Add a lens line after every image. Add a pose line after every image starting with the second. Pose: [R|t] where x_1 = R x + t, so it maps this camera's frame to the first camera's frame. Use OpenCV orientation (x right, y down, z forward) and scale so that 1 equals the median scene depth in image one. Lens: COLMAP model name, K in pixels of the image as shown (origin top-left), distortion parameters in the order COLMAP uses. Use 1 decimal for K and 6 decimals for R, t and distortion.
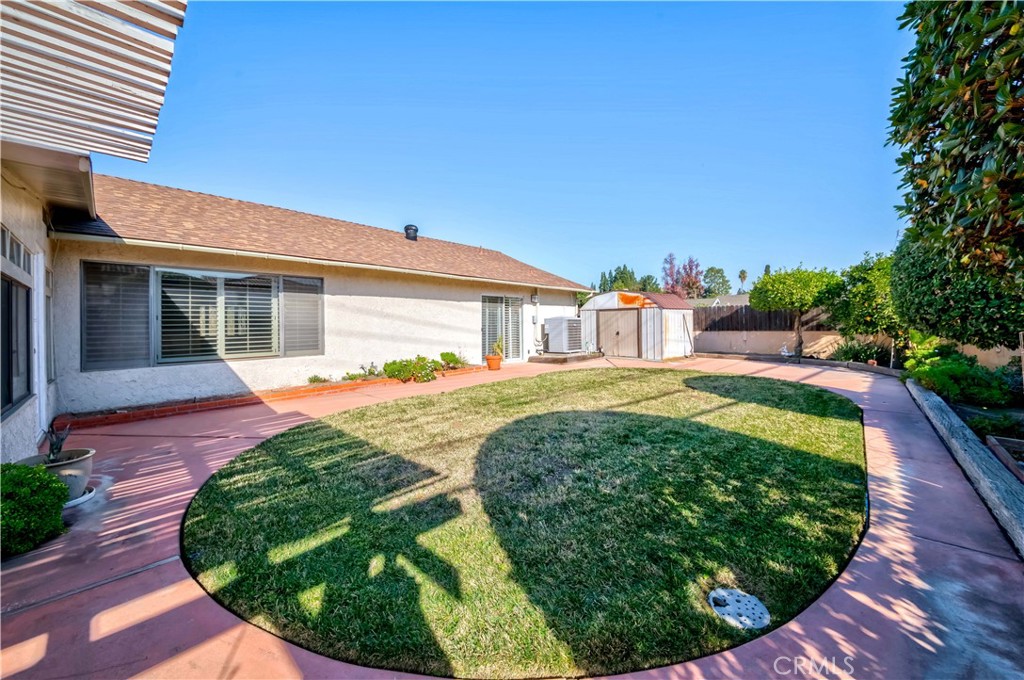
lens RADIAL K [[366.9, 0, 516.0], [0, 366.9, 330.4], [0, 0, 1]] dist [0.001514, -0.000124]
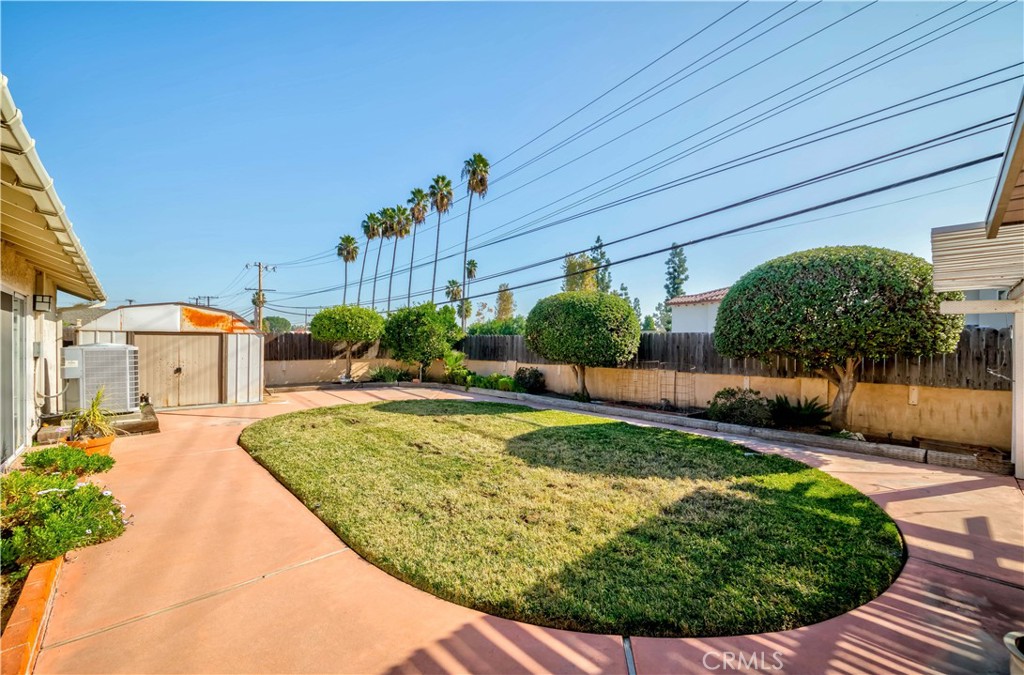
lens RADIAL K [[409.2, 0, 510.9], [0, 409.2, 350.6], [0, 0, 1]] dist [0.000899, 0.000384]
pose [[0.072509, -0.005359, 0.997353, -1.457127], [0.010819, 0.999931, 0.004586, -0.087384], [-0.997309, 0.010458, 0.072562, 1.357375]]
